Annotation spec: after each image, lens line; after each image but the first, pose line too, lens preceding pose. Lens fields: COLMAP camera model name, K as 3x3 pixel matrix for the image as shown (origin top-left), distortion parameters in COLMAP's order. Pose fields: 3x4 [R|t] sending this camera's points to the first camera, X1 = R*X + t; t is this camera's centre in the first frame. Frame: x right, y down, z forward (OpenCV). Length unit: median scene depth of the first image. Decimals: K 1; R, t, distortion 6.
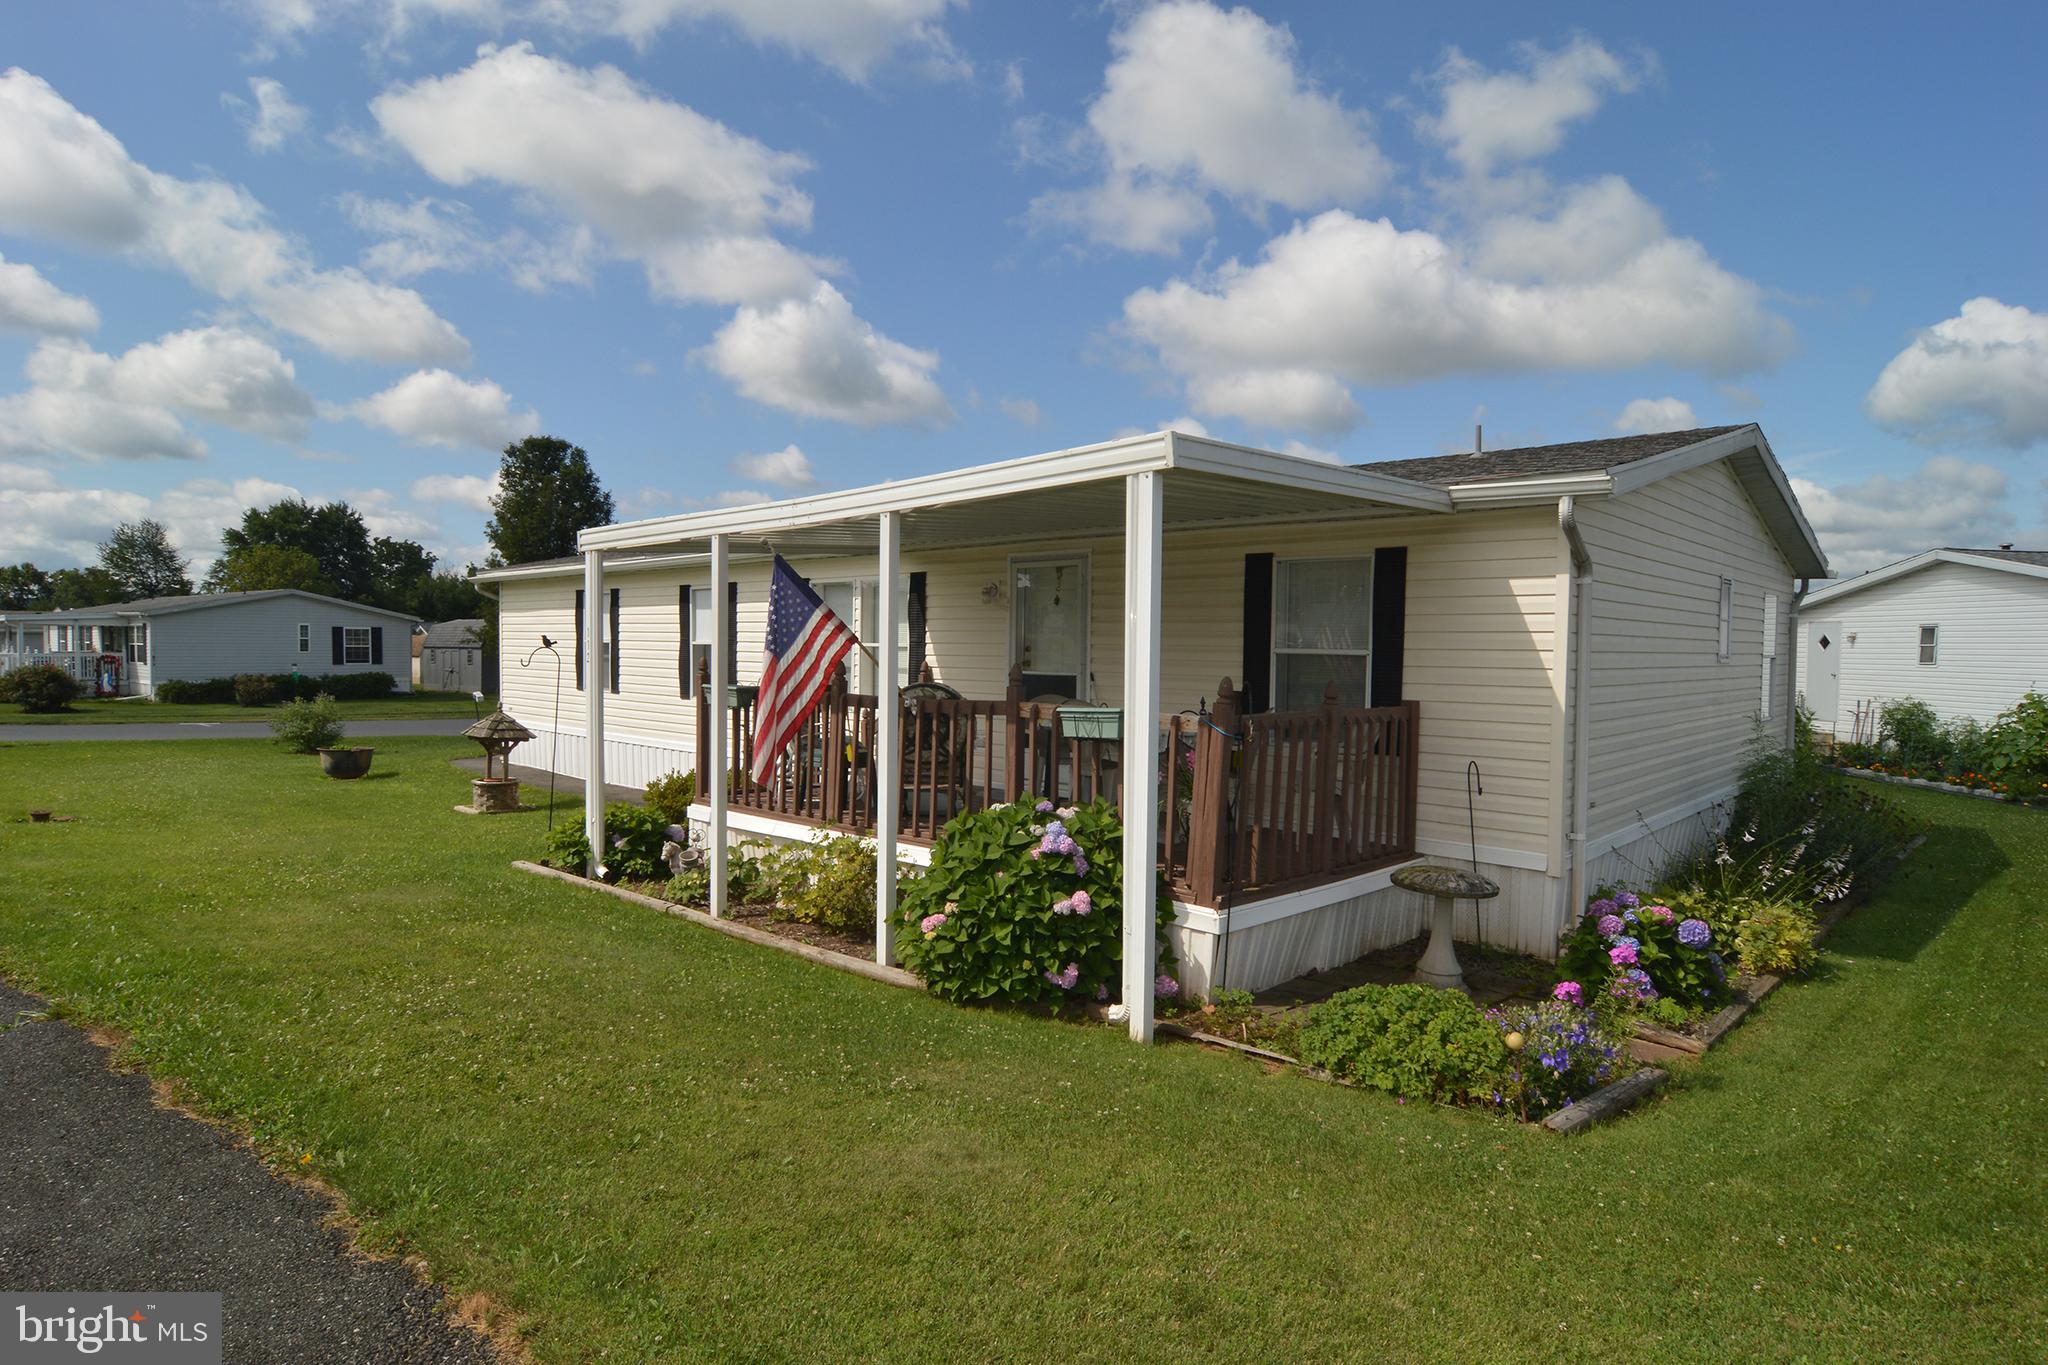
lens RADIAL K [[1114.5, 0, 1034.0], [0, 1114.5, 687.5], [0, 0, 1]] dist [-0.007347, -0.010412]
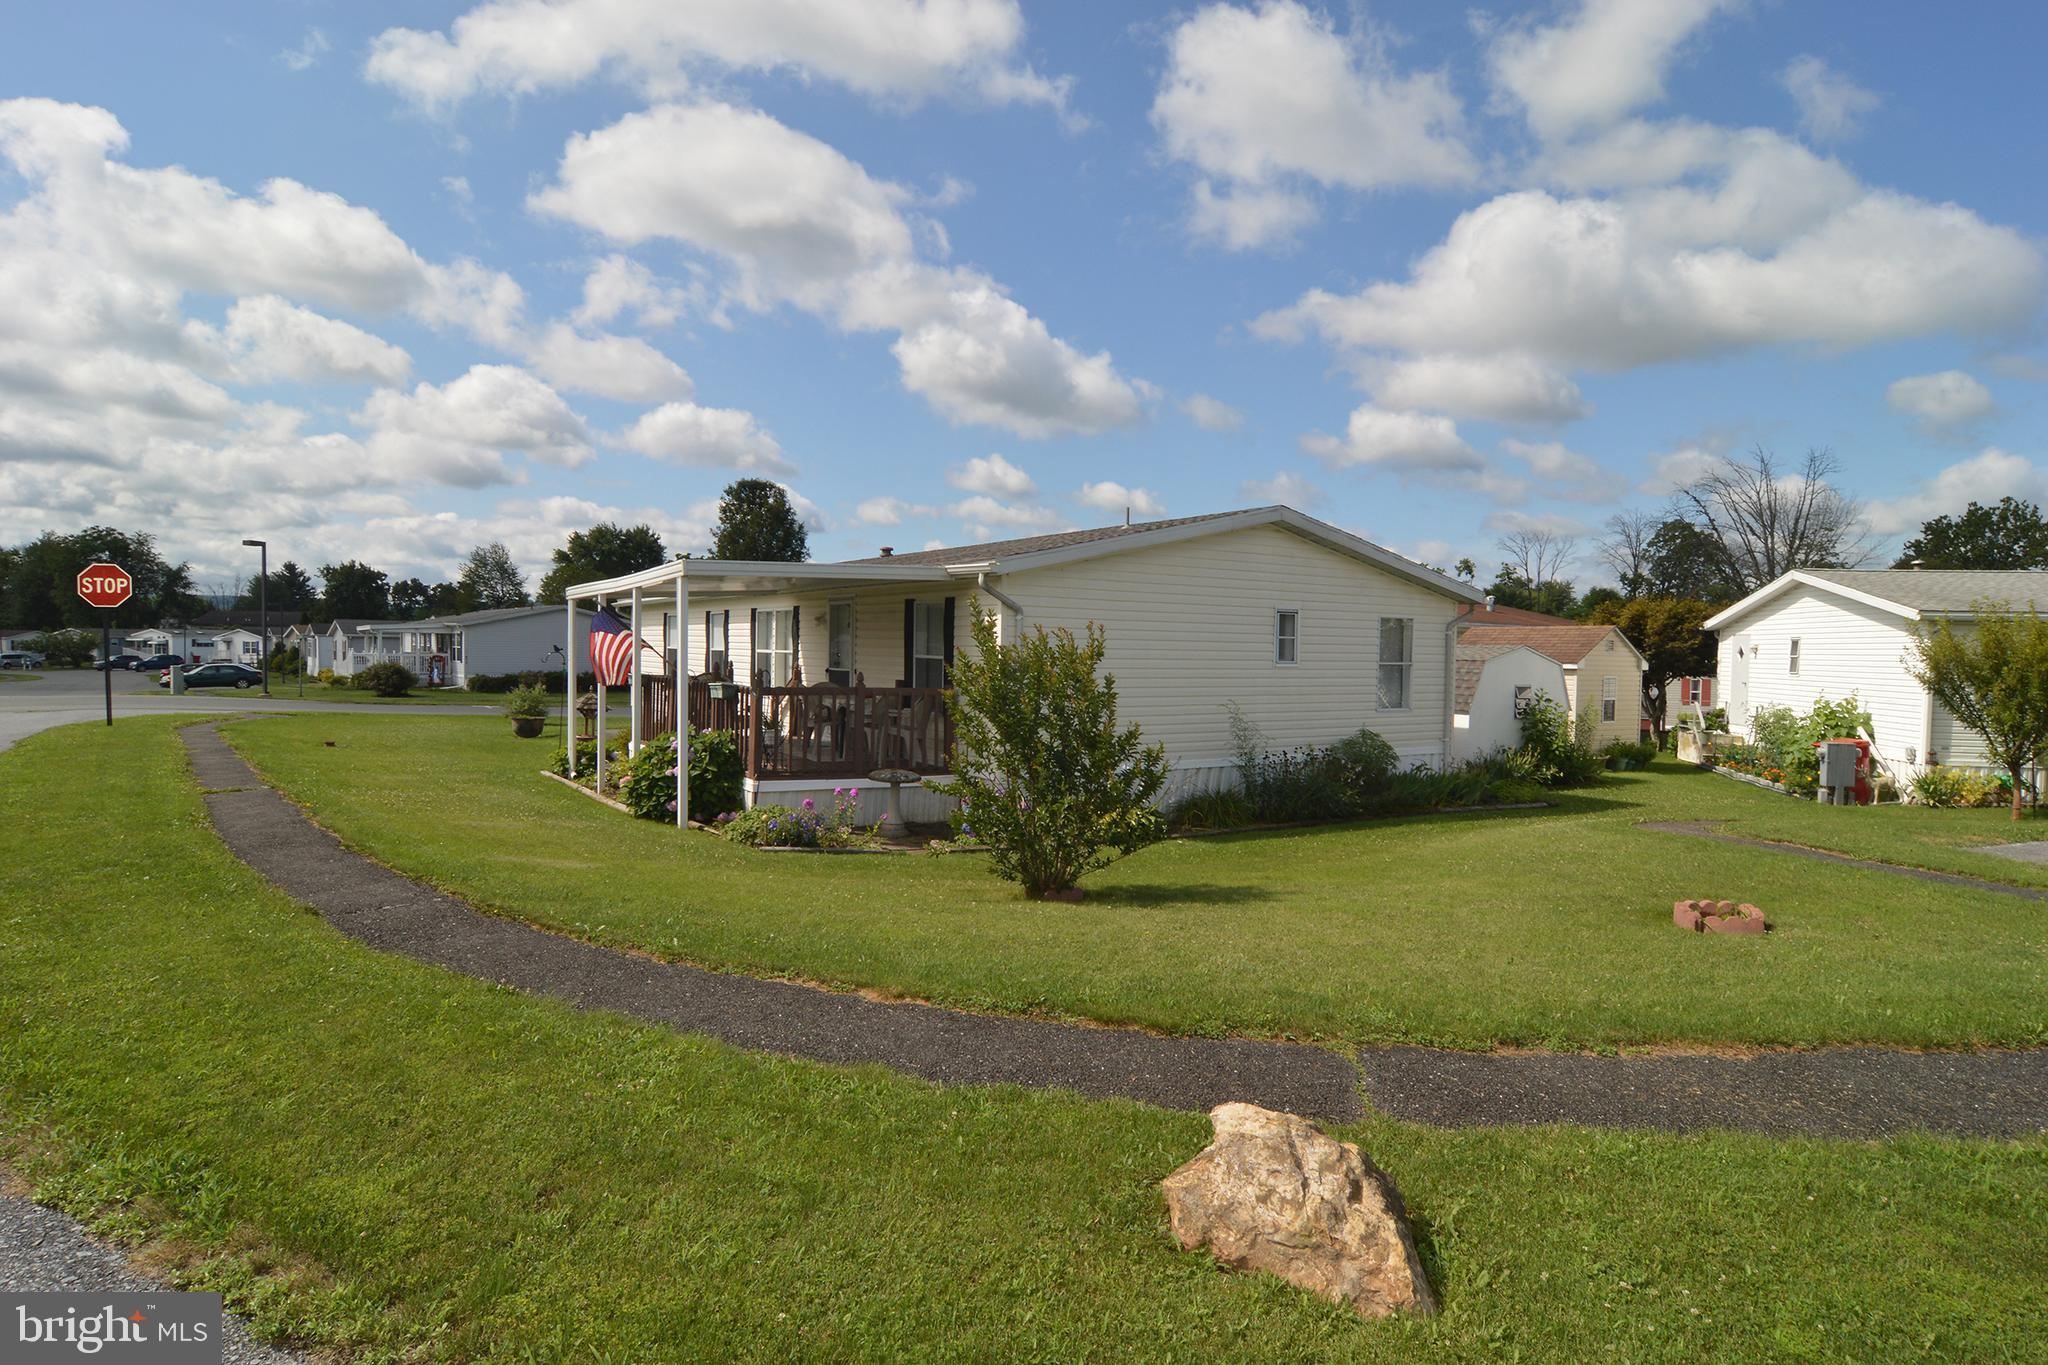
lens RADIAL K [[1114.5, 0, 1034.0], [0, 1114.5, 687.5], [0, 0, 1]] dist [-0.007347, -0.010412]
pose [[0.972382, 0.013563, -0.233003, 0.165973], [-0.014903, 0.999881, -0.003992, 0.003922], [0.232921, 0.007354, 0.972468, -0.129238]]
